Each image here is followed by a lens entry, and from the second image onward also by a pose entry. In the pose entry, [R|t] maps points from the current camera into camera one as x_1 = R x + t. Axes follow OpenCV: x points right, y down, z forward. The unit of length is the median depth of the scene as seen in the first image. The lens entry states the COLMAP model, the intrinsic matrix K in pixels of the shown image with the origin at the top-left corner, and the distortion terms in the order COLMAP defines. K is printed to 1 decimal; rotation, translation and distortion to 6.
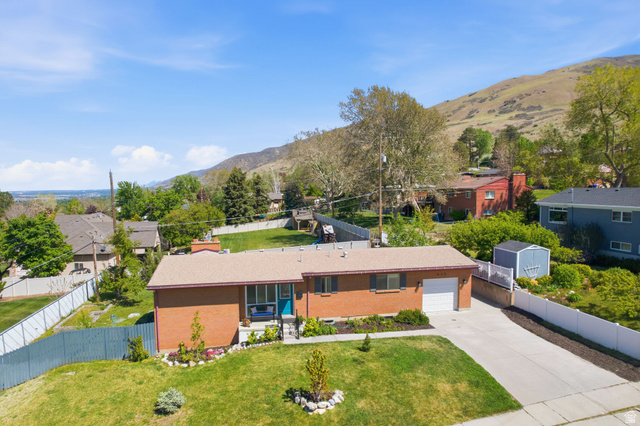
lens RADIAL K [[413.0, 0, 319.1], [0, 413.0, 220.4], [0, 0, 1]] dist [-0.080432, 0.074129]
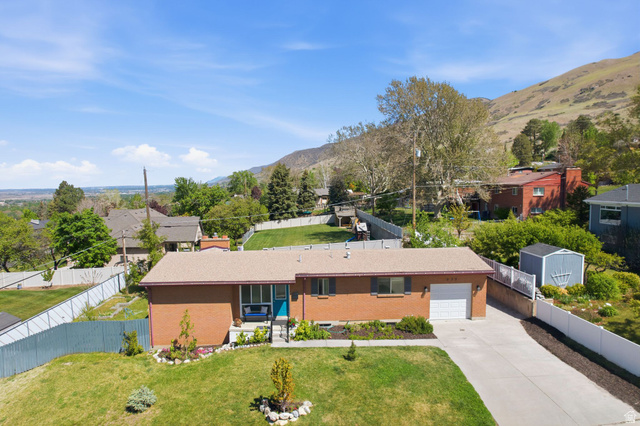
lens RADIAL K [[413.0, 0, 319.1], [0, 413.0, 220.4], [0, 0, 1]] dist [-0.080432, 0.074129]
pose [[0.989199, 0.011510, -0.146125, 0.138378], [-0.009895, 0.999882, 0.011778, -0.007951], [0.146244, -0.010205, 0.989196, 0.052808]]
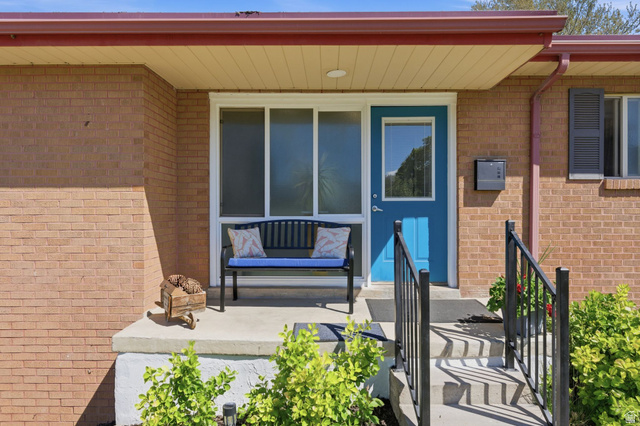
lens RADIAL K [[404.1, 0, 320.0], [0, 404.1, 213.0], [0, 0, 1]] dist [0.002912, 0.000906]
pose [[0.979911, 0.005068, -0.199369, -0.080791], [-0.021534, 0.996521, -0.080510, 0.201160], [0.198268, 0.083186, 0.976612, 0.755859]]
